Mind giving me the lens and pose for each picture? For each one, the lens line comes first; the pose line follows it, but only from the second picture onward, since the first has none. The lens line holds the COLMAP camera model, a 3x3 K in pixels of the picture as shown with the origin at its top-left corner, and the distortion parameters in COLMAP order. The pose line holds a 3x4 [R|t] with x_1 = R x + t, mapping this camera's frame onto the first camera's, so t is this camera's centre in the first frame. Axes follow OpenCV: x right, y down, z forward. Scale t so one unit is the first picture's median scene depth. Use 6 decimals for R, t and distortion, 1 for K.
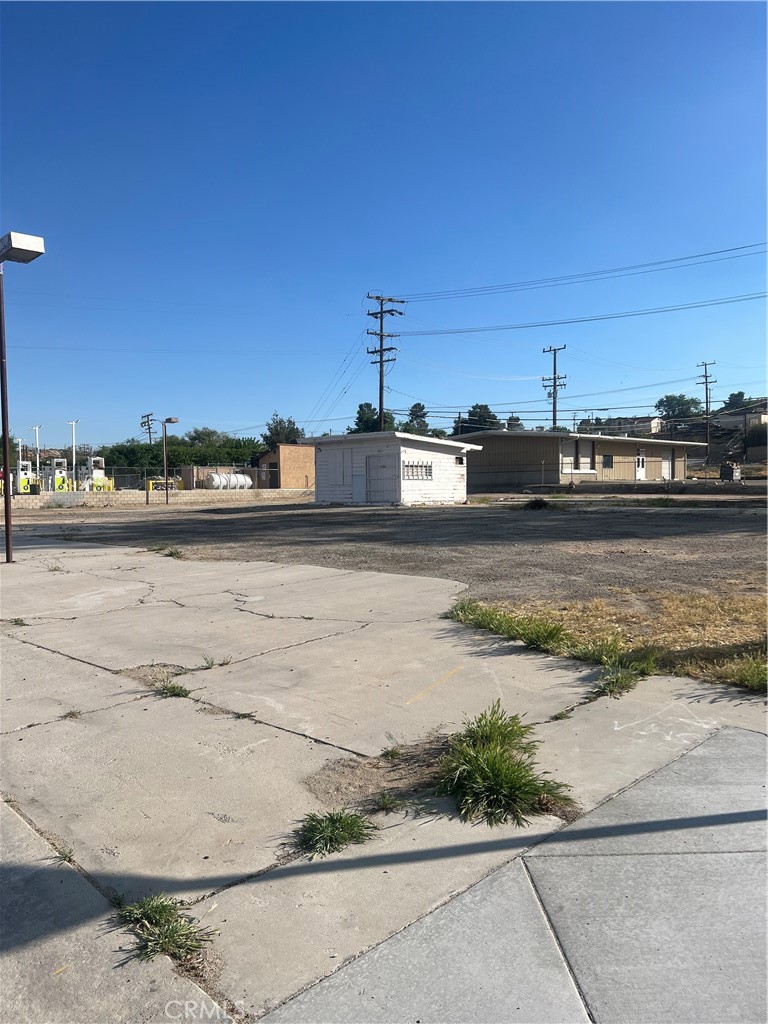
lens RADIAL K [[755.9, 0, 375.2], [0, 755.9, 520.9], [0, 0, 1]] dist [0.048481, -0.030959]
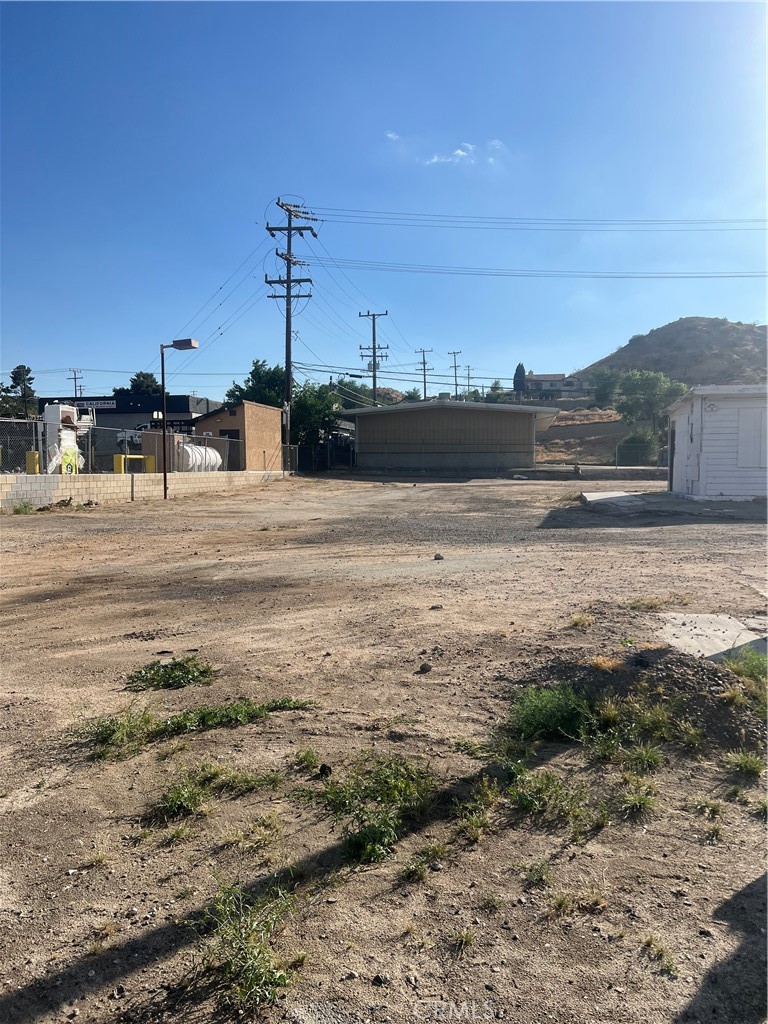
lens RADIAL K [[755.9, 0, 385.3], [0, 755.9, 518.5], [0, 0, 1]] dist [0.048481, -0.030959]
pose [[0.823861, -0.027265, 0.566135, -0.469889], [0.016432, 0.999571, 0.024227, -0.019212], [-0.566553, -0.010657, 0.823956, 0.485569]]
